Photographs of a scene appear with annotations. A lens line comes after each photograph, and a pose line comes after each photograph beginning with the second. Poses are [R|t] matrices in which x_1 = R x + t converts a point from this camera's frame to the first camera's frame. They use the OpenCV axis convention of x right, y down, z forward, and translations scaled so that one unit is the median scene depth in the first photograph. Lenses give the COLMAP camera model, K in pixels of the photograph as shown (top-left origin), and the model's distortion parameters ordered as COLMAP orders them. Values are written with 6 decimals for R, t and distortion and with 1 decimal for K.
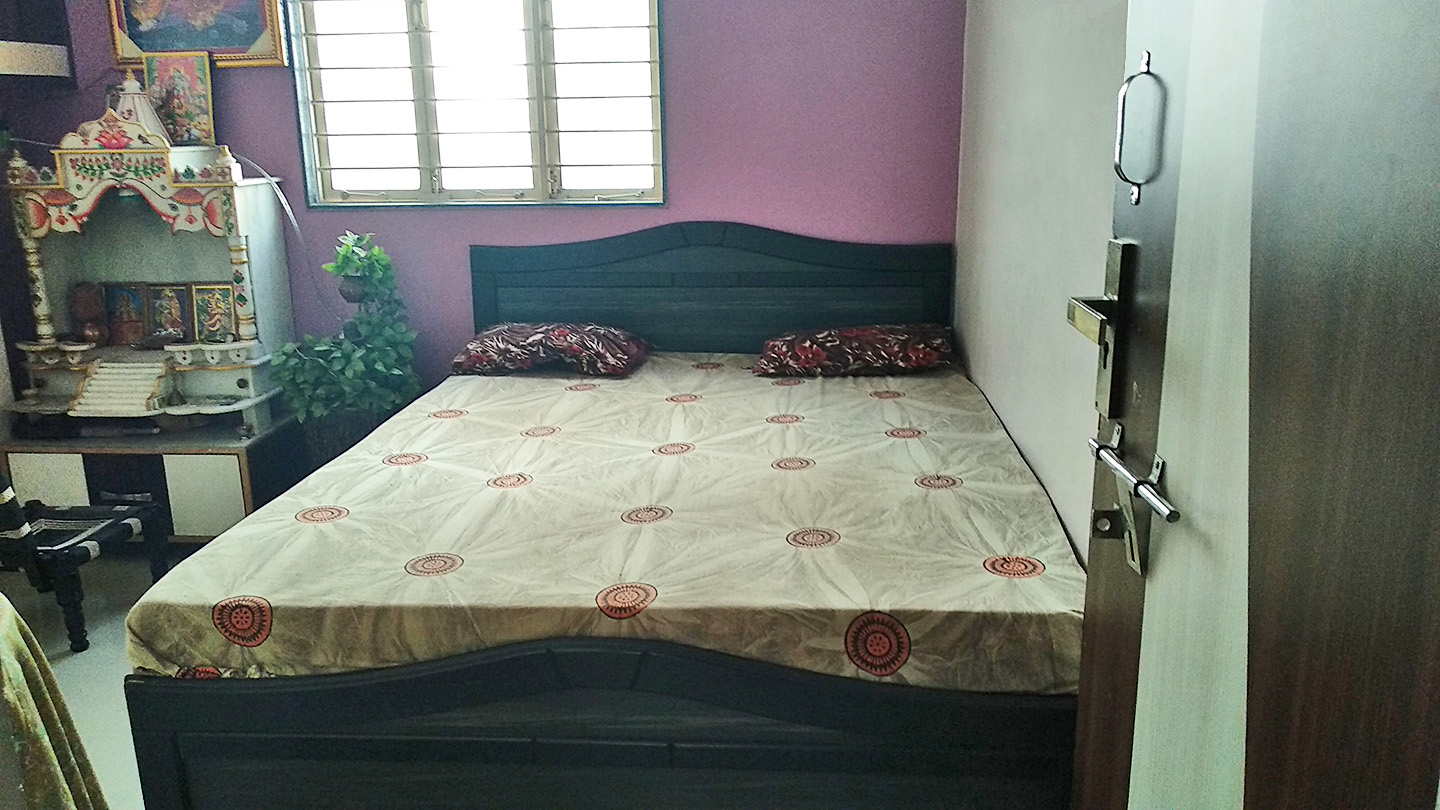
lens RADIAL K [[1122.7, 0, 720.0], [0, 1122.7, 405.0], [0, 0, 1]] dist [0.094943, -0.159824]
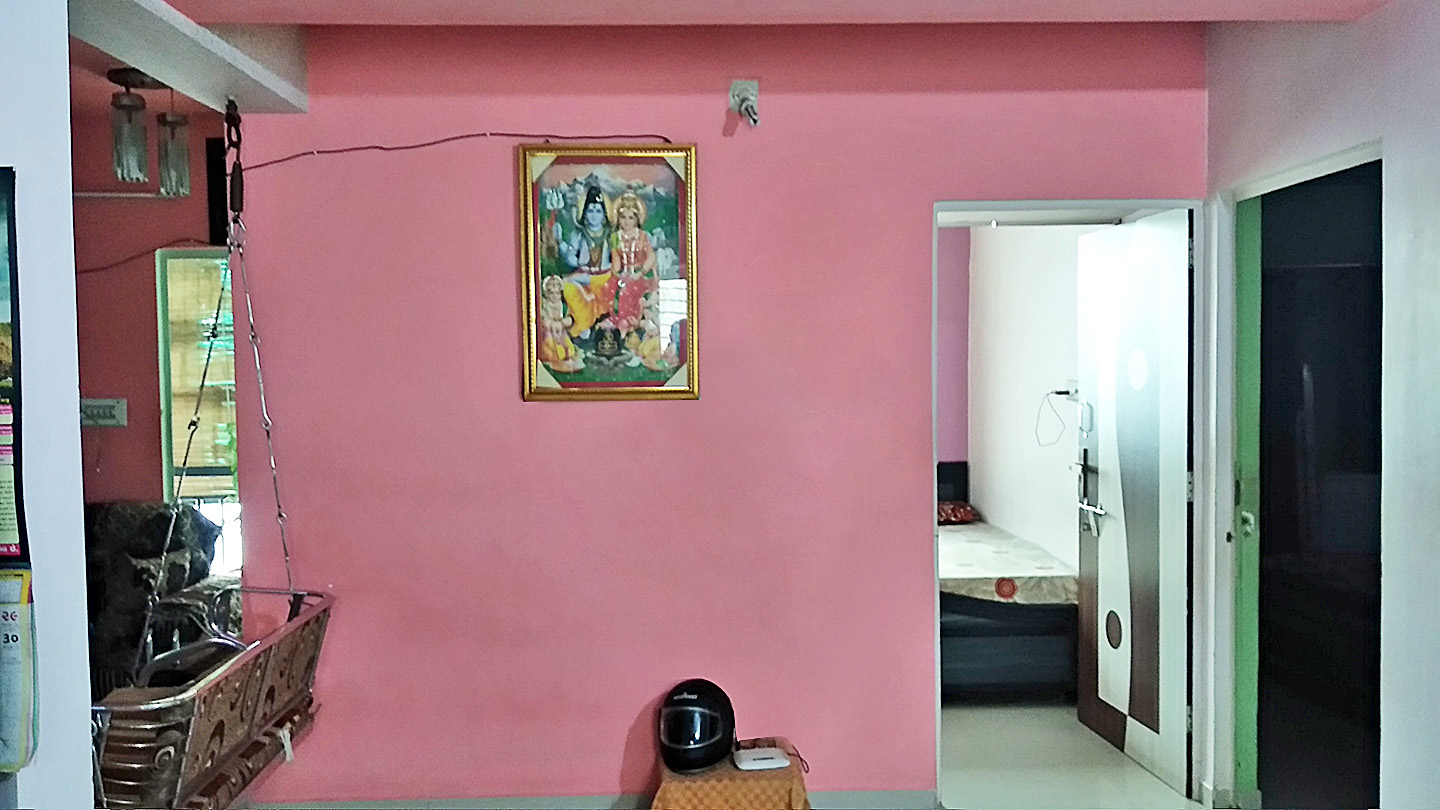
lens RADIAL K [[1122.7, 0, 720.0], [0, 1122.7, 405.0], [0, 0, 1]] dist [0.094943, -0.159824]
pose [[0.995315, 0.000197, 0.096683, -0.586780], [0.020115, 0.977694, -0.209071, 0.232581], [-0.094567, 0.210036, 0.973109, -1.245175]]
